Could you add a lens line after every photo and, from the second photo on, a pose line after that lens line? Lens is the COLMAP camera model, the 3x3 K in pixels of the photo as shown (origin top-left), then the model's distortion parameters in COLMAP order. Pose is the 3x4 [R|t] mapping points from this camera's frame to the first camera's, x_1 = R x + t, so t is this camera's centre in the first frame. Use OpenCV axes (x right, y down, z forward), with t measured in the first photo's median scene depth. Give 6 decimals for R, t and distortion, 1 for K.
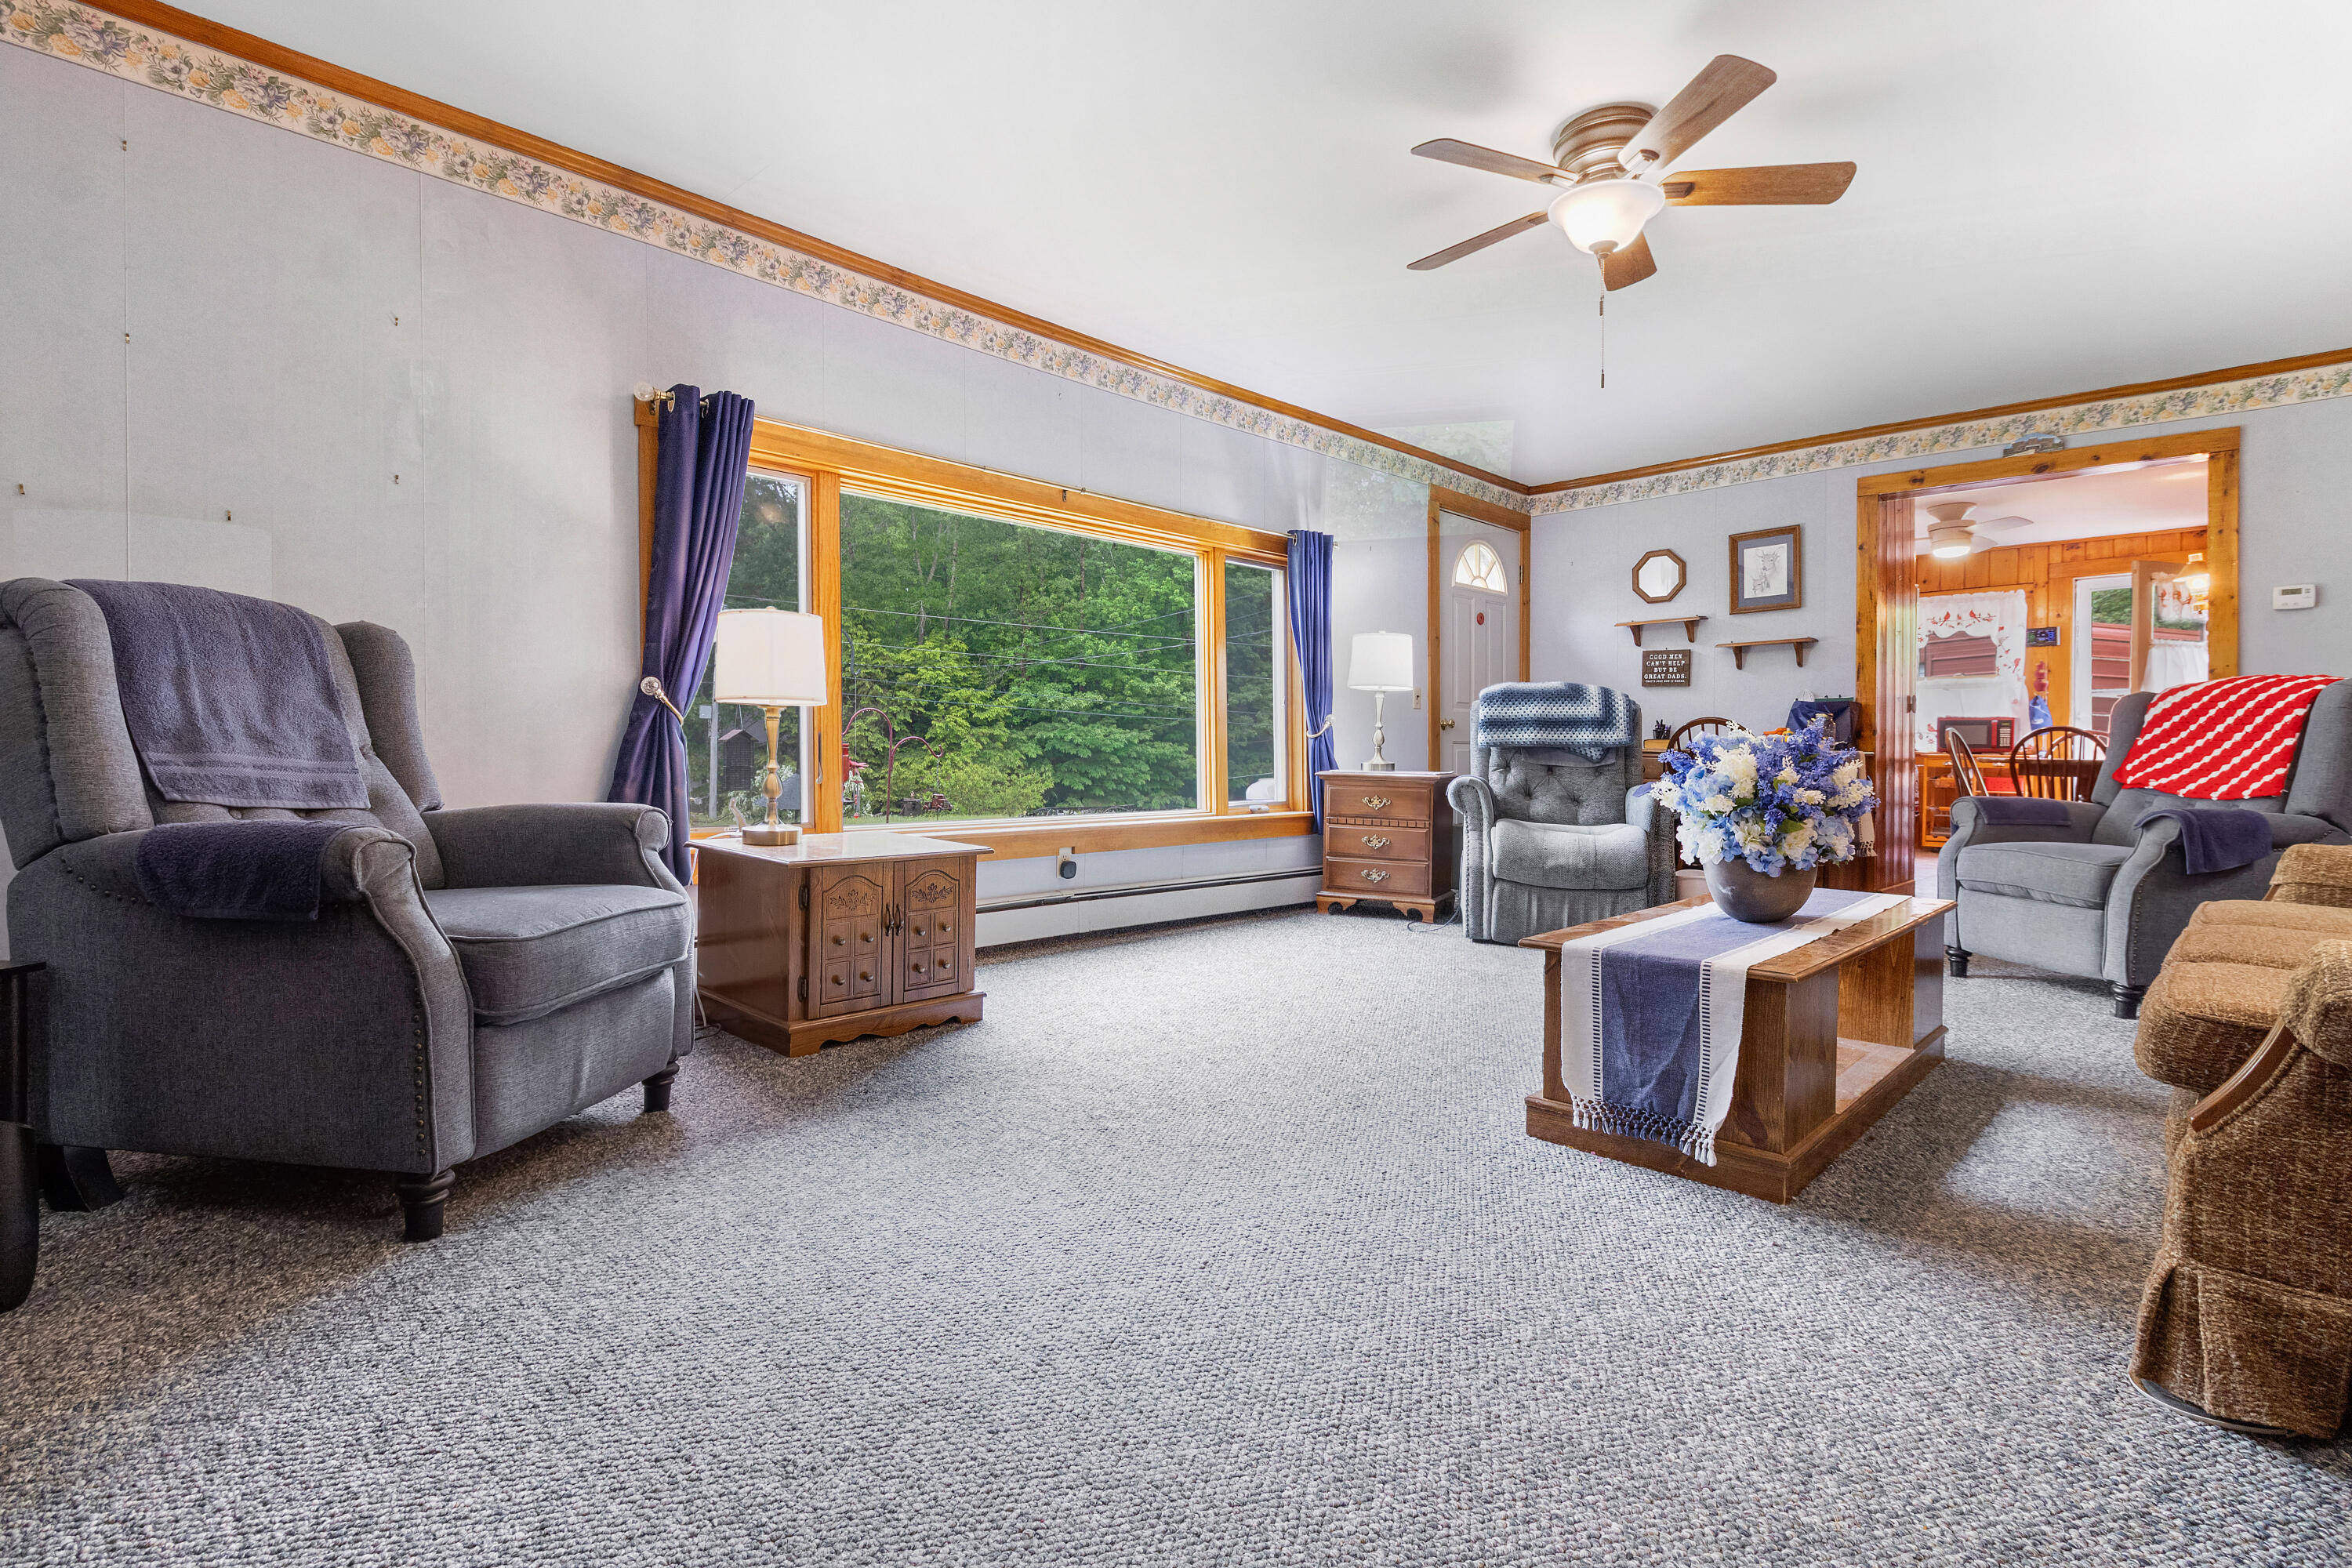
lens RADIAL K [[1093.1, 0, 1180.0], [0, 1093.1, 771.7], [0, 0, 1]] dist [0.008304, -0.000015]
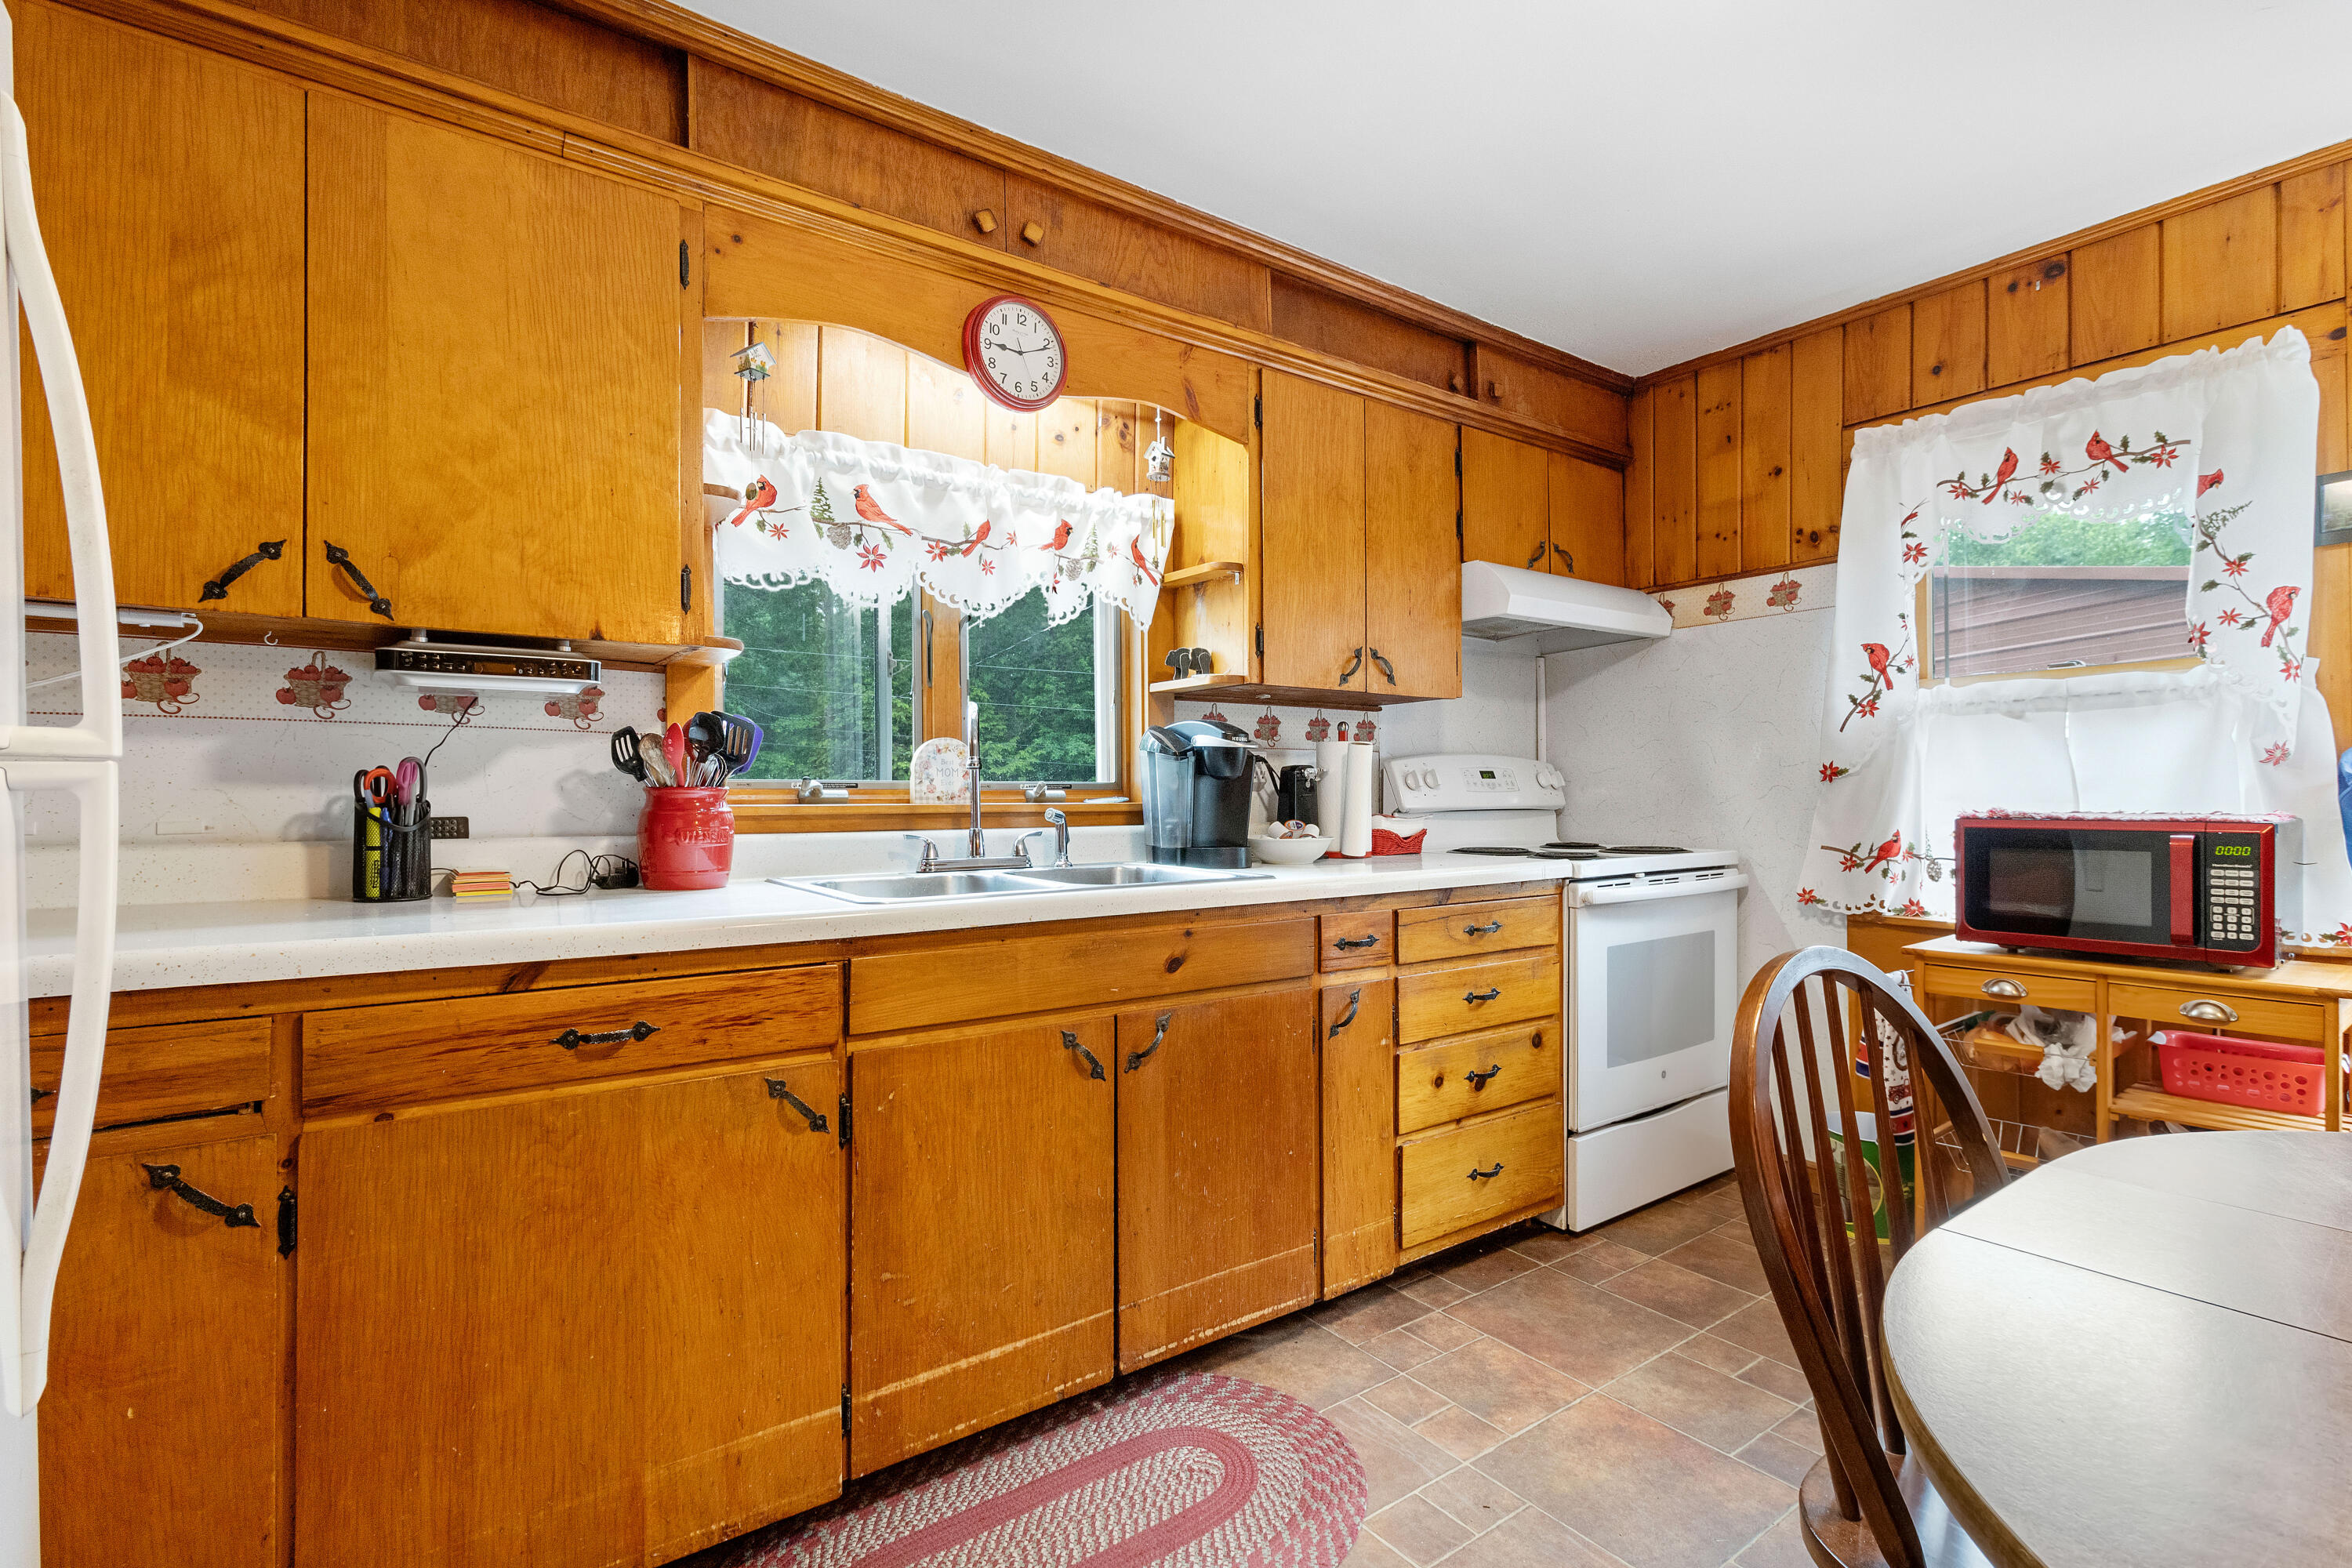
lens RADIAL K [[1093.1, 0, 1172.6], [0, 1093.1, 792.9], [0, 0, 1]] dist [0.008304, -0.000015]
pose [[0.990101, -0.006377, -0.140215, 0.521406], [0.002705, 0.999649, -0.026368, -0.046656], [0.140334, 0.025727, 0.989770, 0.683462]]
